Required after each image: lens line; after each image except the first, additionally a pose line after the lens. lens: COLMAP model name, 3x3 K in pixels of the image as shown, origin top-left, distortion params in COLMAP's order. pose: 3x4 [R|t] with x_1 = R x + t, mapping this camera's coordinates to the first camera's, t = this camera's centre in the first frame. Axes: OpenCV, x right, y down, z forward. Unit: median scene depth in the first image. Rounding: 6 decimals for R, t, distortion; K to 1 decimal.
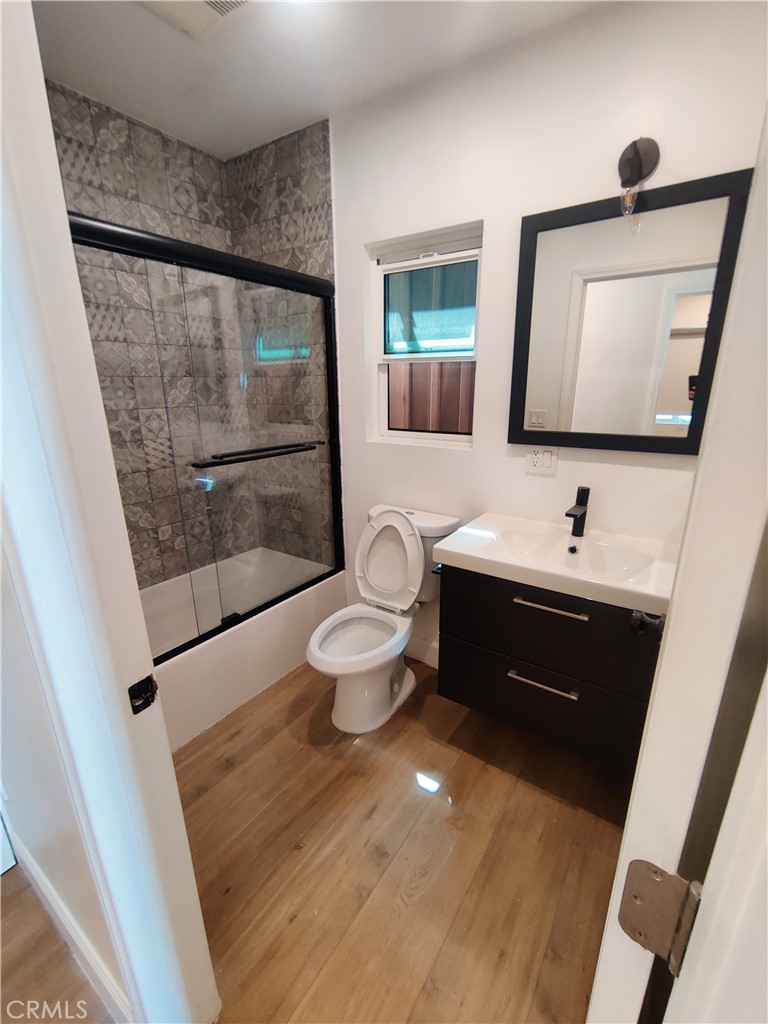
lens RADIAL K [[442.7, 0, 385.2], [0, 442.7, 513.9], [0, 0, 1]] dist [-0.008187, 0.001122]
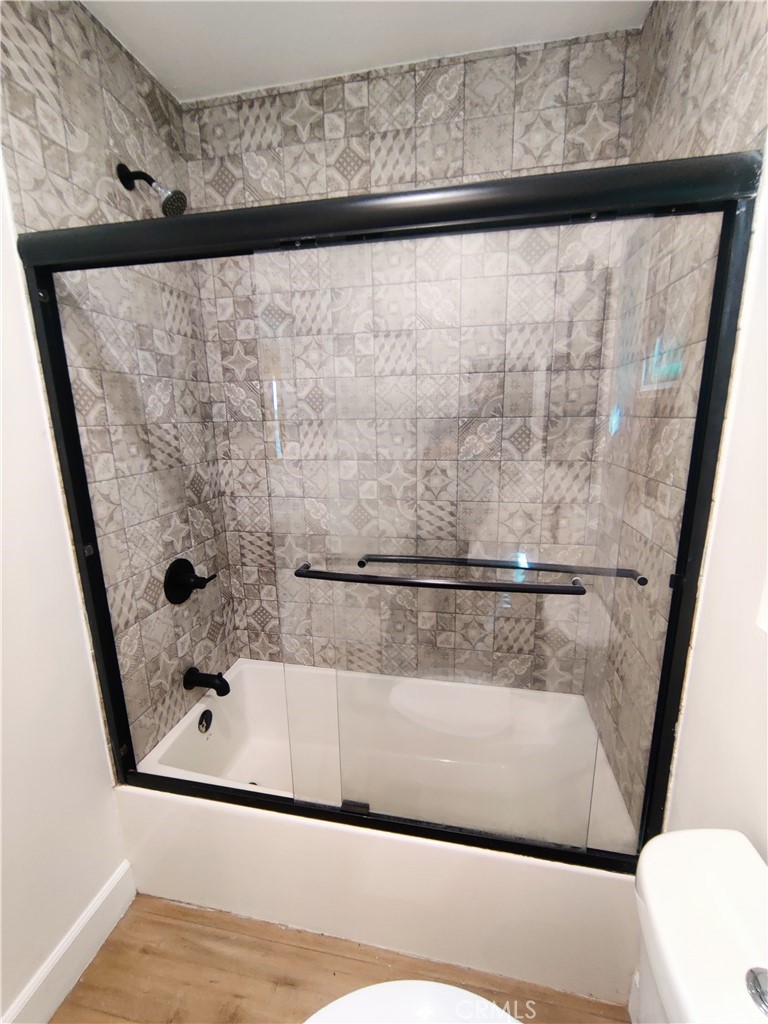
lens RADIAL K [[442.7, 0, 385.2], [0, 442.7, 513.9], [0, 0, 1]] dist [-0.008187, 0.001122]
pose [[0.396441, 0.202604, -0.895425, 0.123935], [-0.244881, 0.963344, 0.109553, -0.215923], [0.884798, 0.175842, 0.431523, 0.629208]]
